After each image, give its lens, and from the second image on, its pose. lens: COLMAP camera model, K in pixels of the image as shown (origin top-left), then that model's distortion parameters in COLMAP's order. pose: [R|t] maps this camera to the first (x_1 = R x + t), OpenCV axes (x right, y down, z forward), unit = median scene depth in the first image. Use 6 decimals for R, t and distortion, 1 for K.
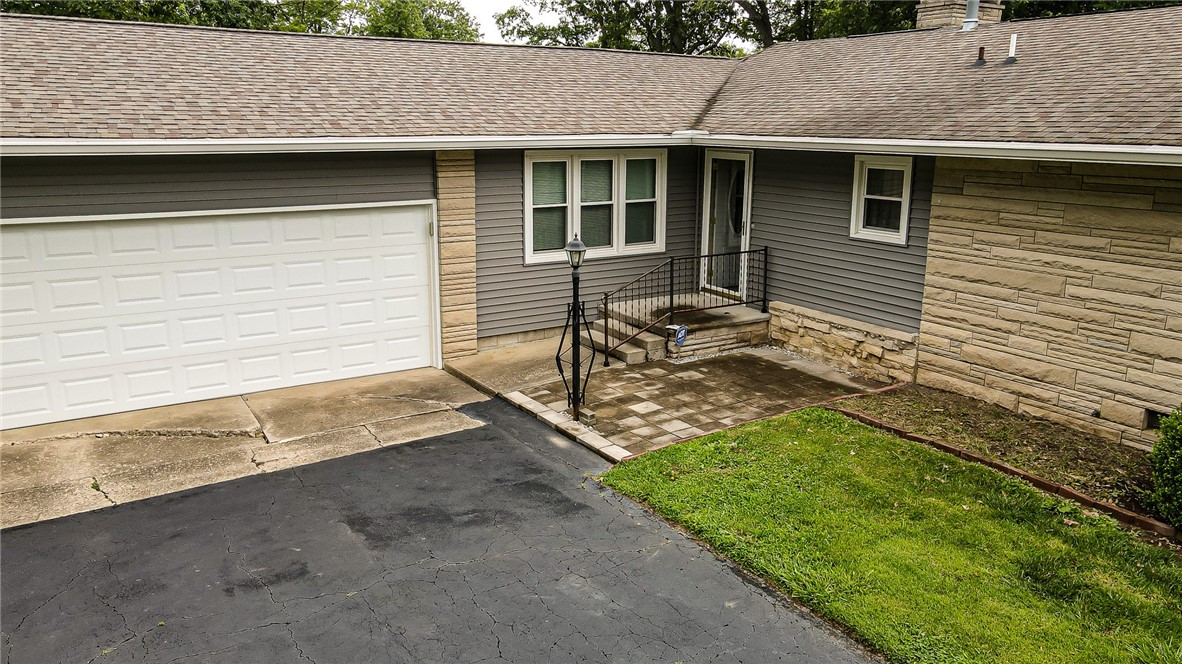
lens RADIAL K [[891.2, 0, 591.9], [0, 891.2, 316.5], [0, 0, 1]] dist [-0.015321, 0.050940]
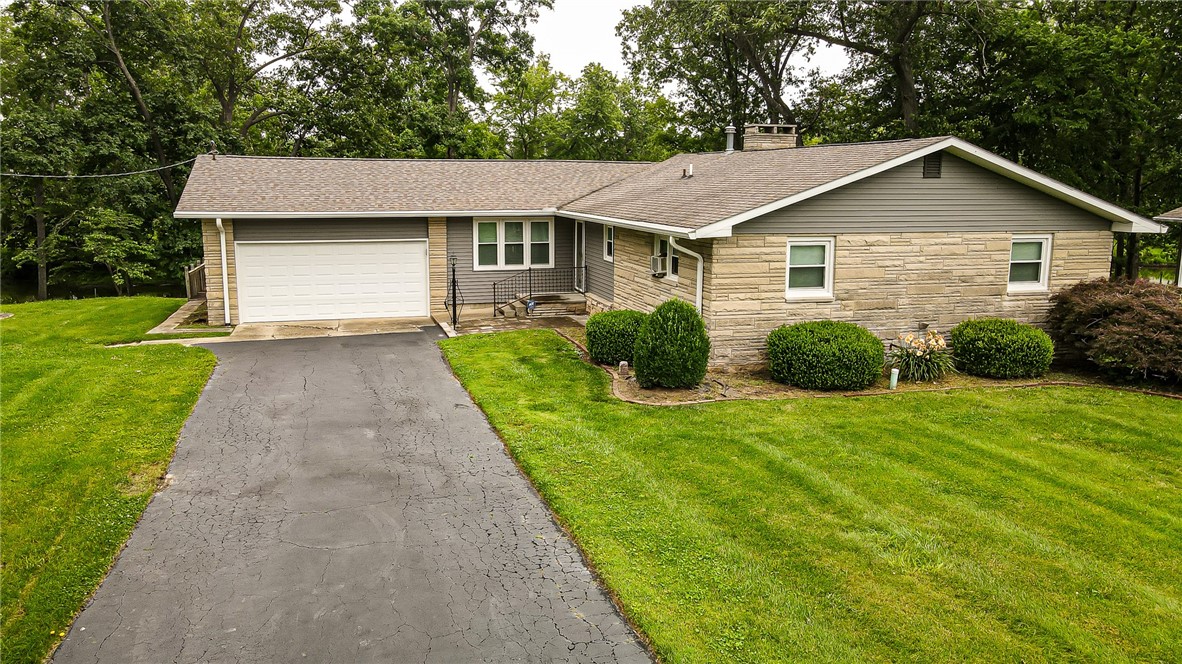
lens RADIAL K [[891.2, 0, 591.9], [0, 891.2, 316.5], [0, 0, 1]] dist [-0.015321, 0.050940]
pose [[0.958886, 0.043147, -0.280493, 0.788518], [-0.060774, 0.996666, -0.054446, 0.146743], [0.277209, 0.069254, 0.958311, -0.931296]]
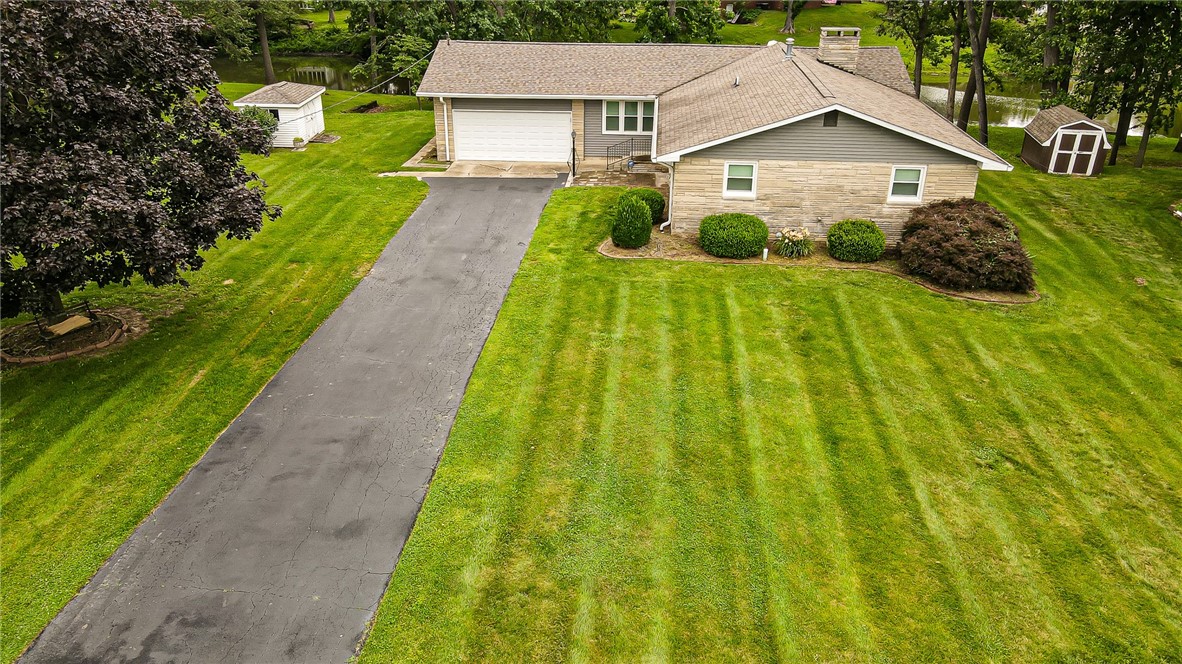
lens RADIAL K [[880.1, 0, 591.0], [0, 880.1, 332.0], [0, 0, 1]] dist [-0.036107, 0.000097]
pose [[0.805215, 0.251680, -0.536923, 1.715375], [-0.129478, 0.958235, 0.254993, -0.173703], [0.578675, -0.135805, 0.804172, -1.582066]]
